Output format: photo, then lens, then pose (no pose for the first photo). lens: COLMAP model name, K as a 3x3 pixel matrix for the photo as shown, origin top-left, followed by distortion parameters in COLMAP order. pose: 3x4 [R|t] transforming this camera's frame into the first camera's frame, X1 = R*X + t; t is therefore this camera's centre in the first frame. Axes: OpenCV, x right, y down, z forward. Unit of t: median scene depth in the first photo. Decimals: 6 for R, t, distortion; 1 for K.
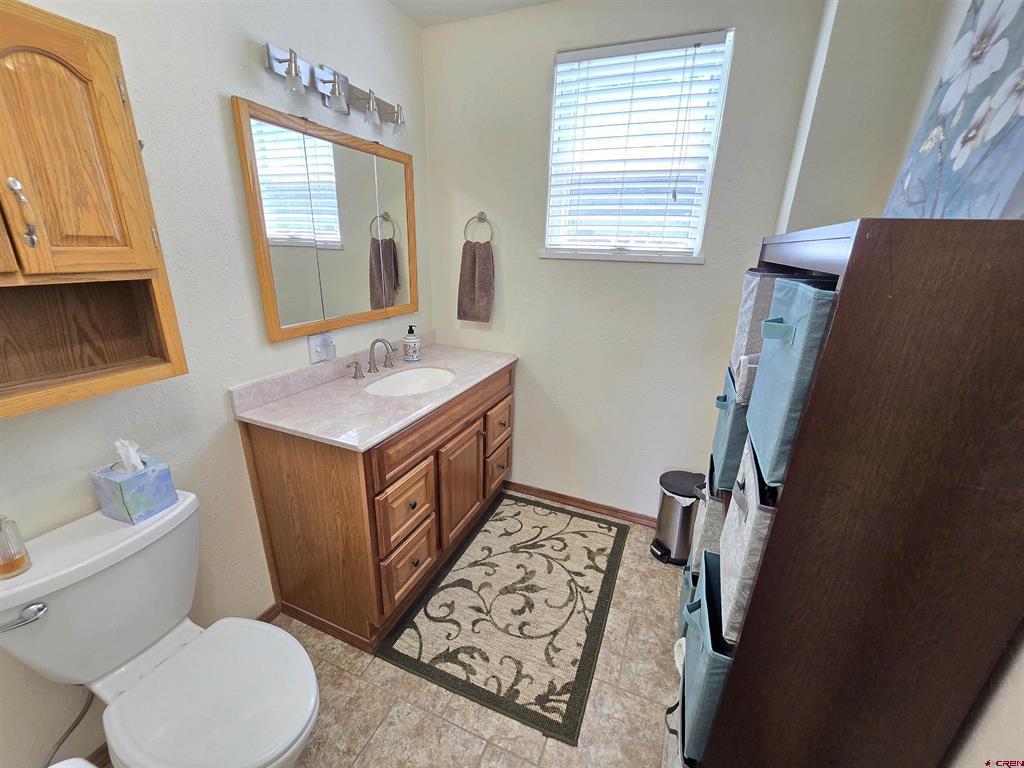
lens RADIAL K [[422.8, 0, 511.4], [0, 422.8, 388.9], [0, 0, 1]] dist [-0.004455, 0.000636]
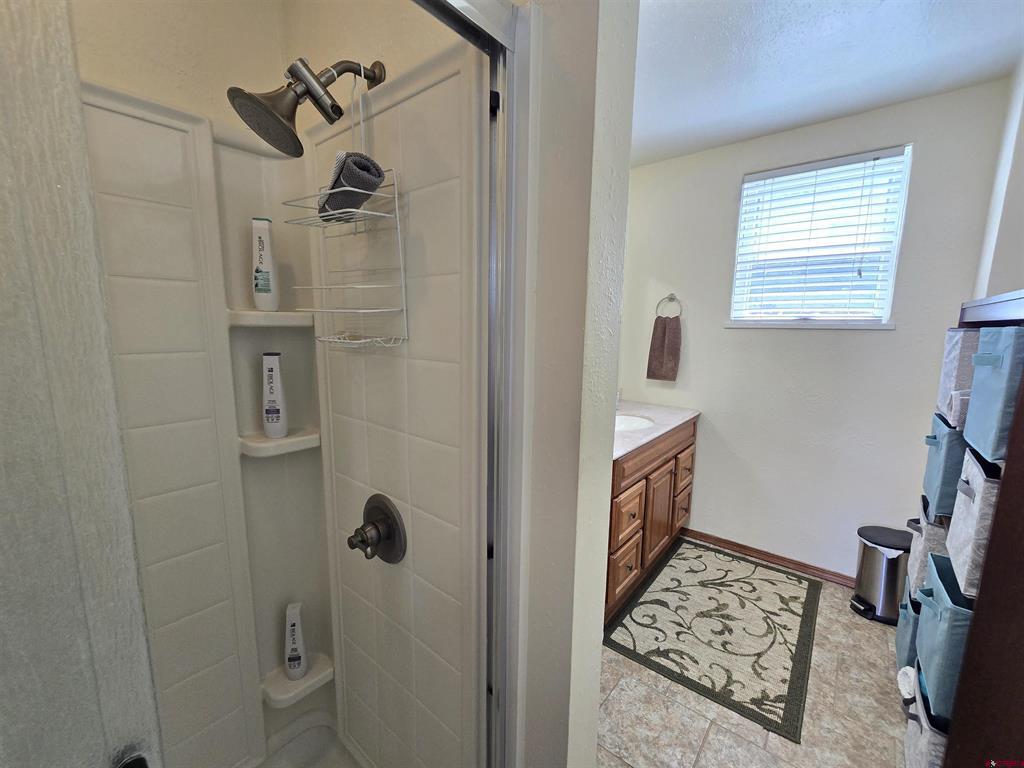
lens RADIAL K [[422.8, 0, 511.4], [0, 422.8, 388.9], [0, 0, 1]] dist [-0.004455, 0.000636]
pose [[0.959285, 0.023705, -0.281444, -0.204017], [-0.075410, 0.981794, -0.174337, 0.132559], [0.272187, 0.188463, 0.943608, -0.304348]]
